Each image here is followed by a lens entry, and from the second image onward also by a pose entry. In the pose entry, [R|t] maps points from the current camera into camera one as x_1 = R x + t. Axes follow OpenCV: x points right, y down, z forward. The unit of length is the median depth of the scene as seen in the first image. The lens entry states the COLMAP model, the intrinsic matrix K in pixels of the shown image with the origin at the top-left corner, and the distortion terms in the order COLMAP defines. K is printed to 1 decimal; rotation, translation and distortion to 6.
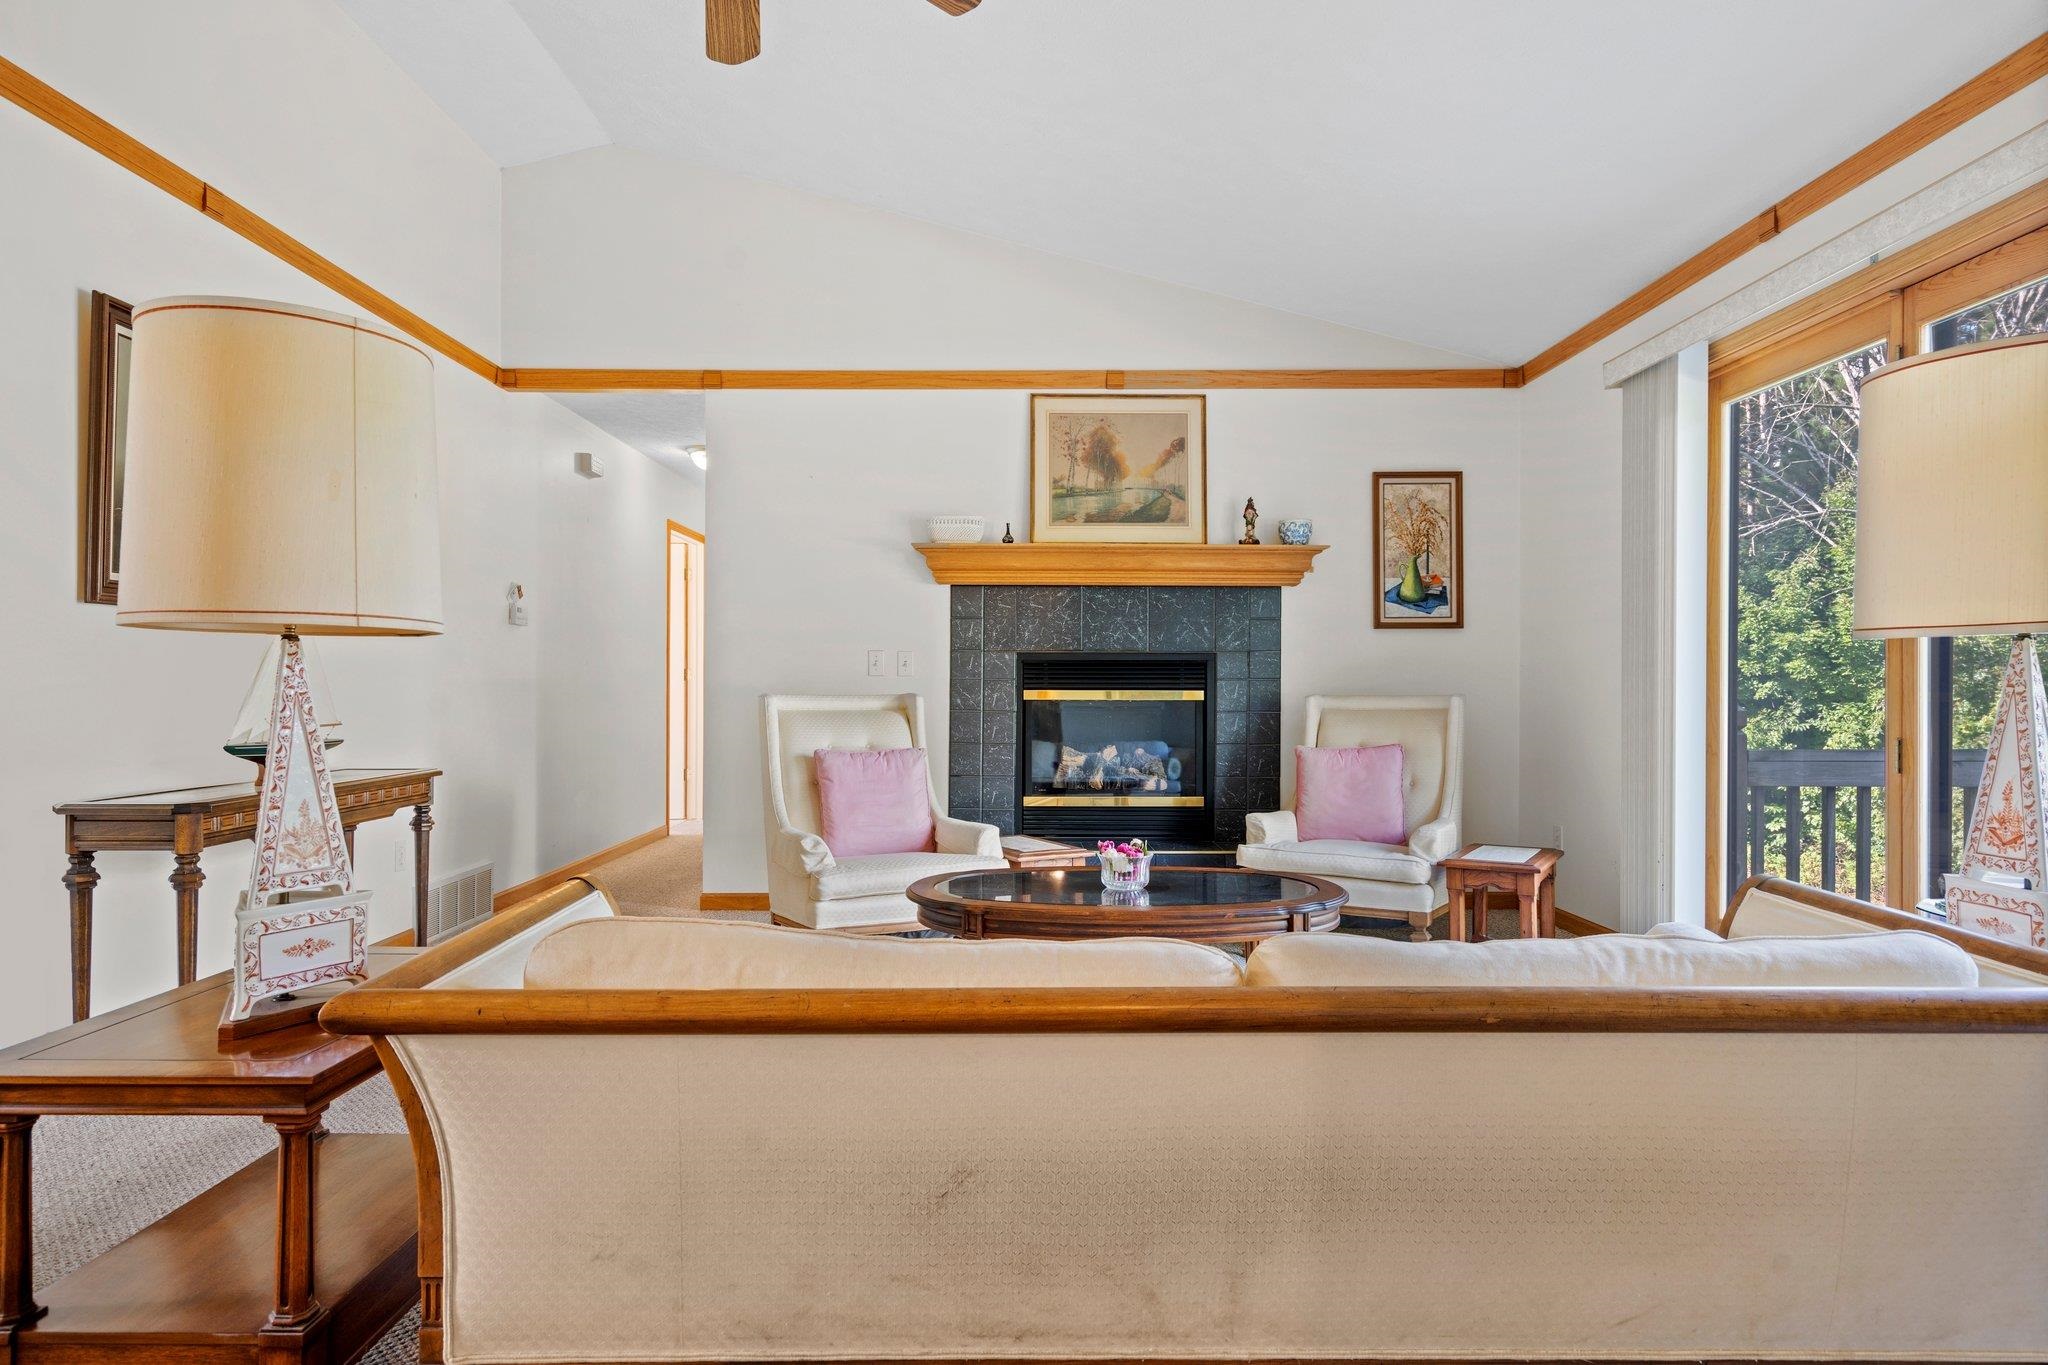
lens RADIAL K [[1129.7, 0, 1027.5], [0, 1129.7, 675.9], [0, 0, 1]] dist [0.001264, -0.001164]
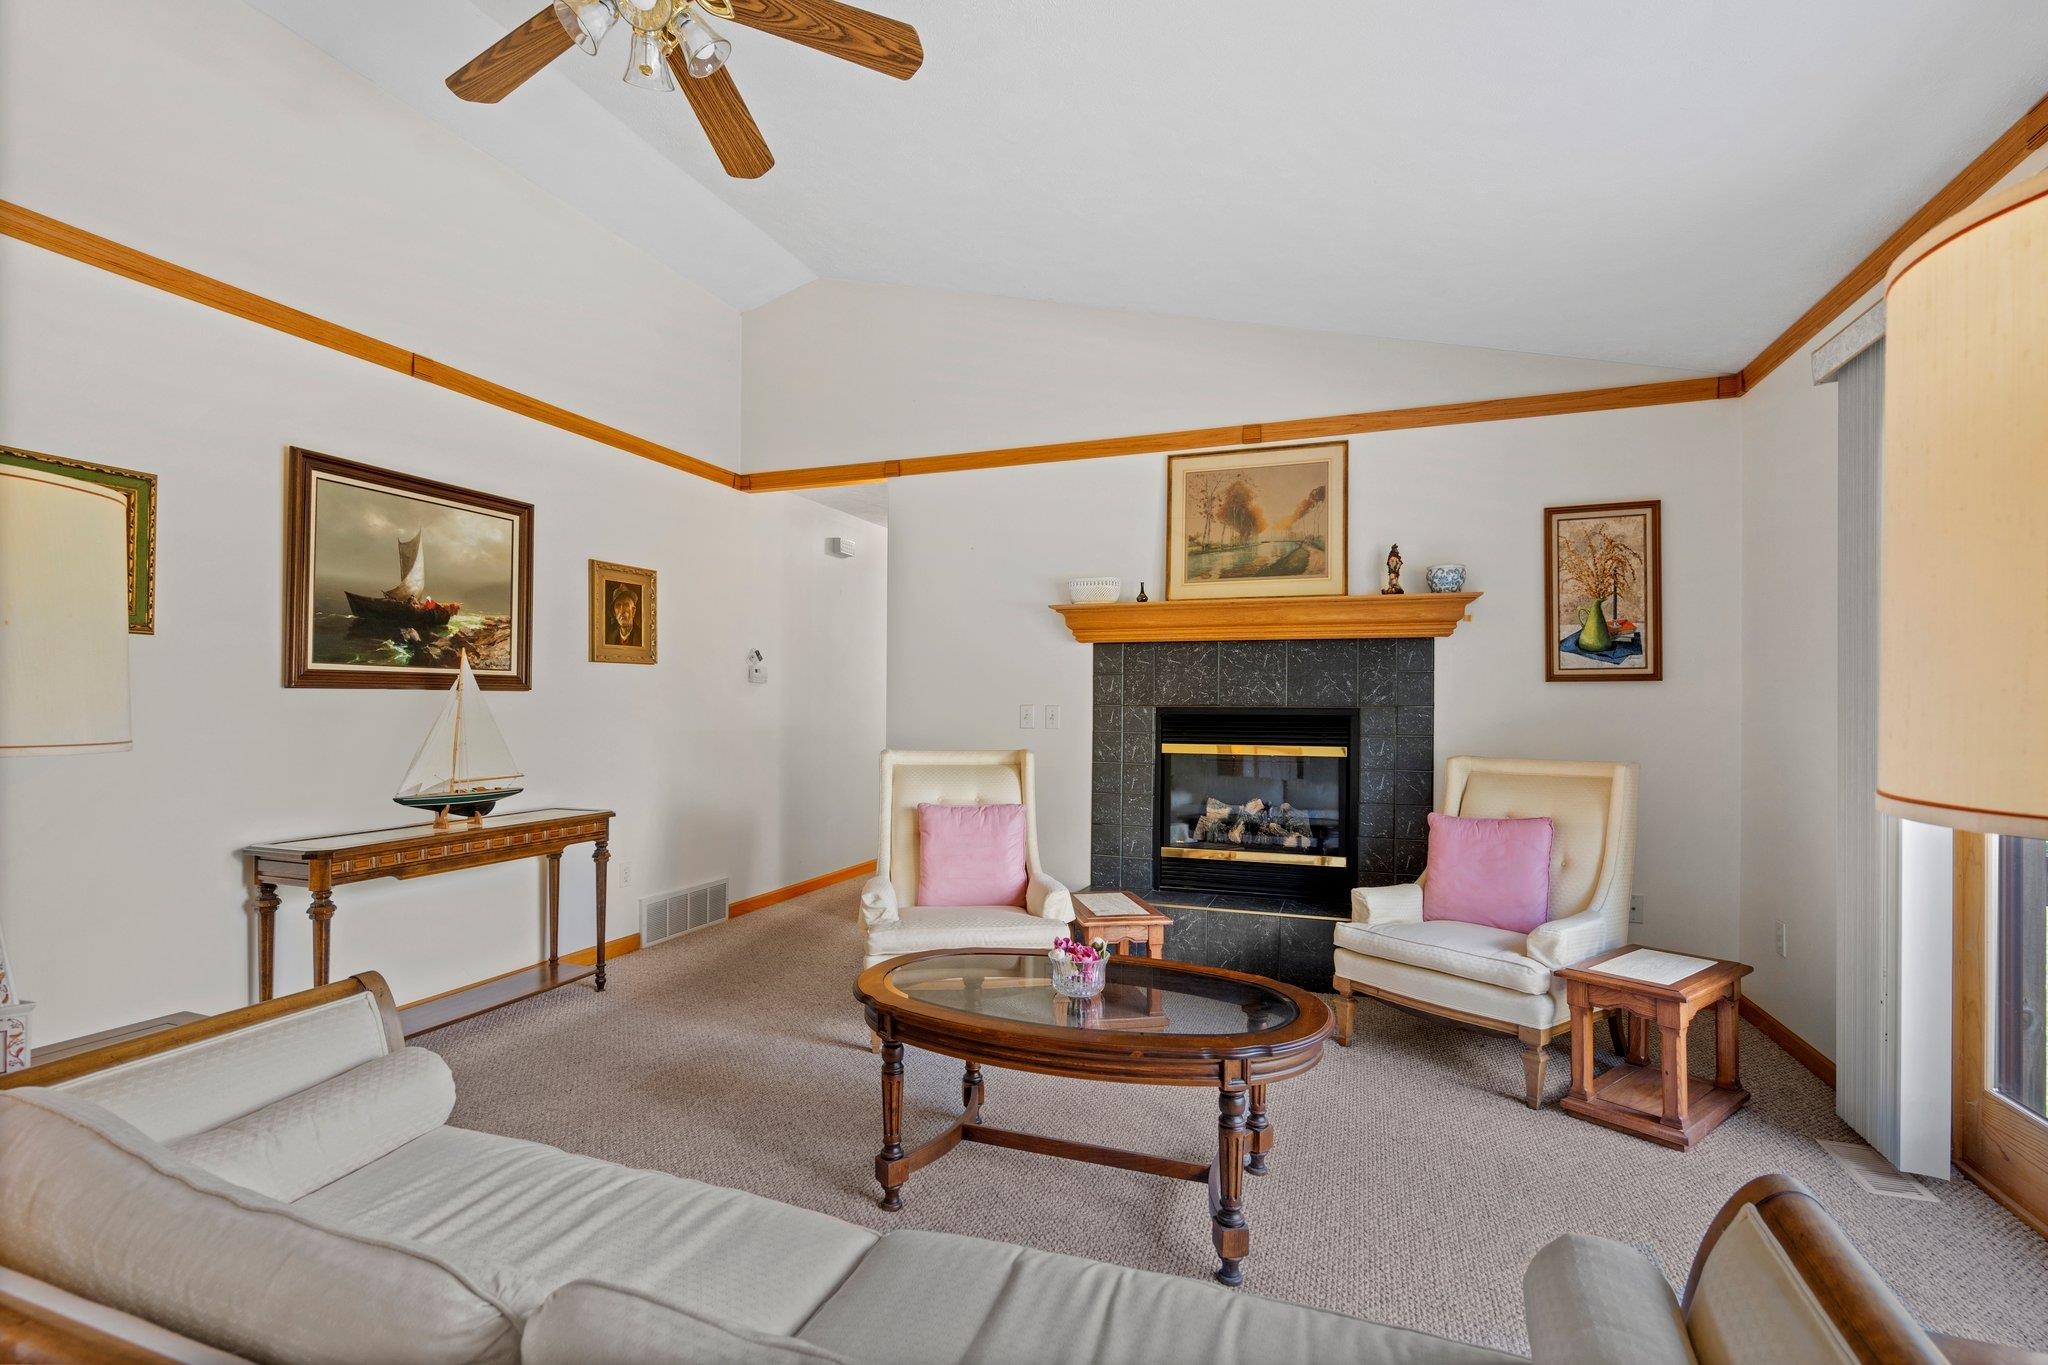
lens RADIAL K [[931.7, 0, 1017.6], [0, 931.7, 697.0], [0, 0, 1]] dist [-0.005235, 0.000530]
pose [[0.936657, -0.001461, -0.350245, 0.173228], [0.000040, 0.999992, -0.004063, -0.026802], [0.350248, 0.003792, 0.936649, 0.160154]]
